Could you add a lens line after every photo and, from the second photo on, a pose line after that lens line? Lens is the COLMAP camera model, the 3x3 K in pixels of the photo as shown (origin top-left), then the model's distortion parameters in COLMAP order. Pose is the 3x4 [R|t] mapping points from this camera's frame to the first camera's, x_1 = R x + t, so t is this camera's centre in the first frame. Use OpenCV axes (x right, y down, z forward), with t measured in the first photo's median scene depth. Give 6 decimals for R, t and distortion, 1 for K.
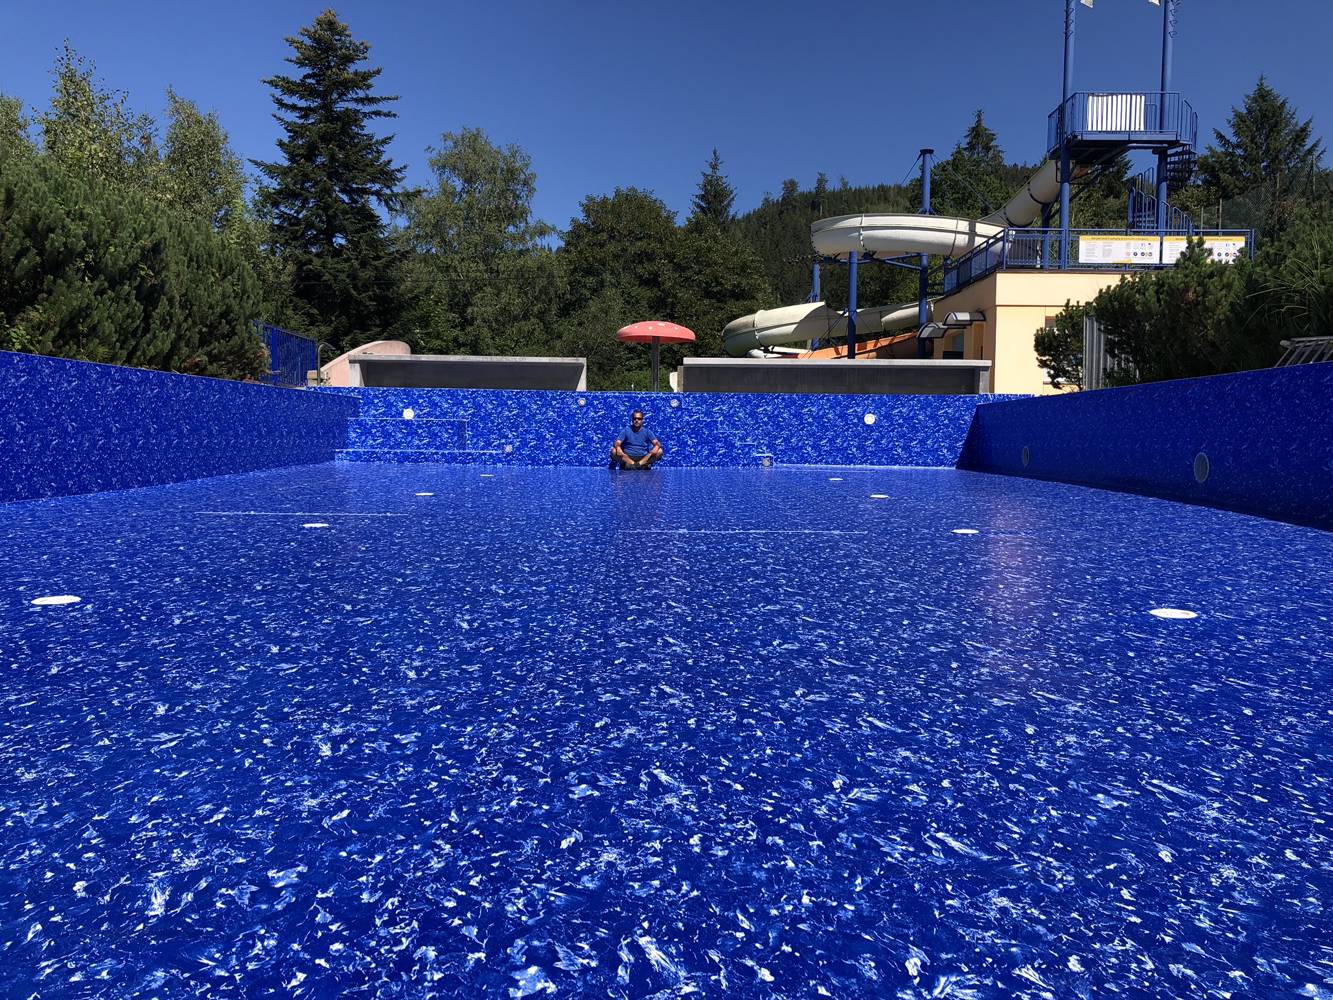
lens RADIAL K [[1073.7, 0, 668.4], [0, 1073.7, 503.6], [0, 0, 1]] dist [-0.001498, 0.012123]
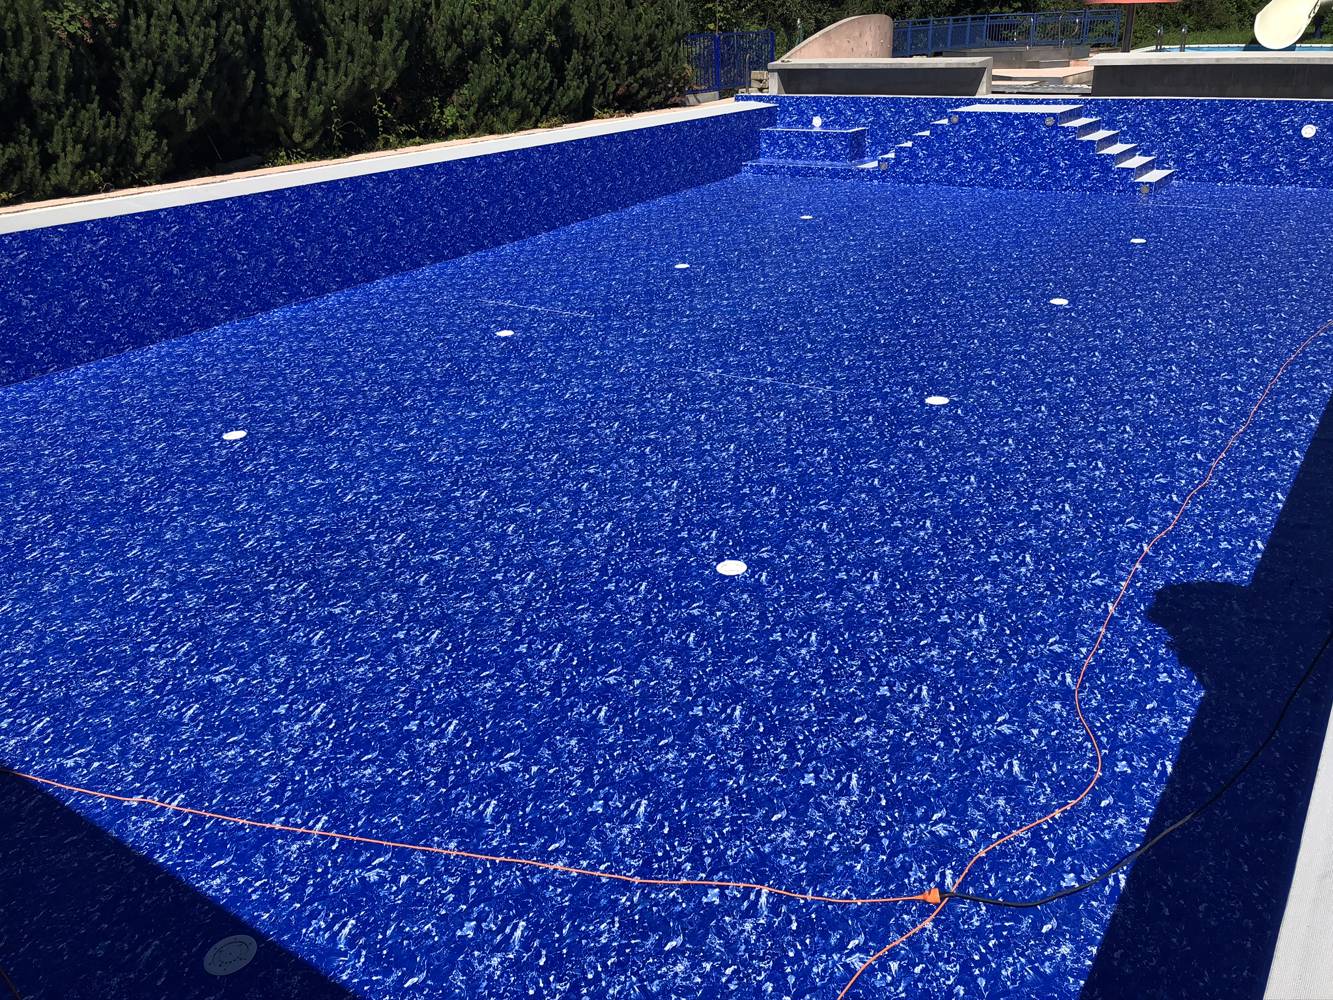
lens RADIAL K [[1073.7, 0, 664.3], [0, 1073.7, 499.1], [0, 0, 1]] dist [-0.001498, 0.012123]
pose [[0.820375, 0.194690, -0.537662, 0.300067], [0.015350, 0.932418, 0.361055, -0.129444], [0.571619, -0.304453, 0.761945, -0.016900]]
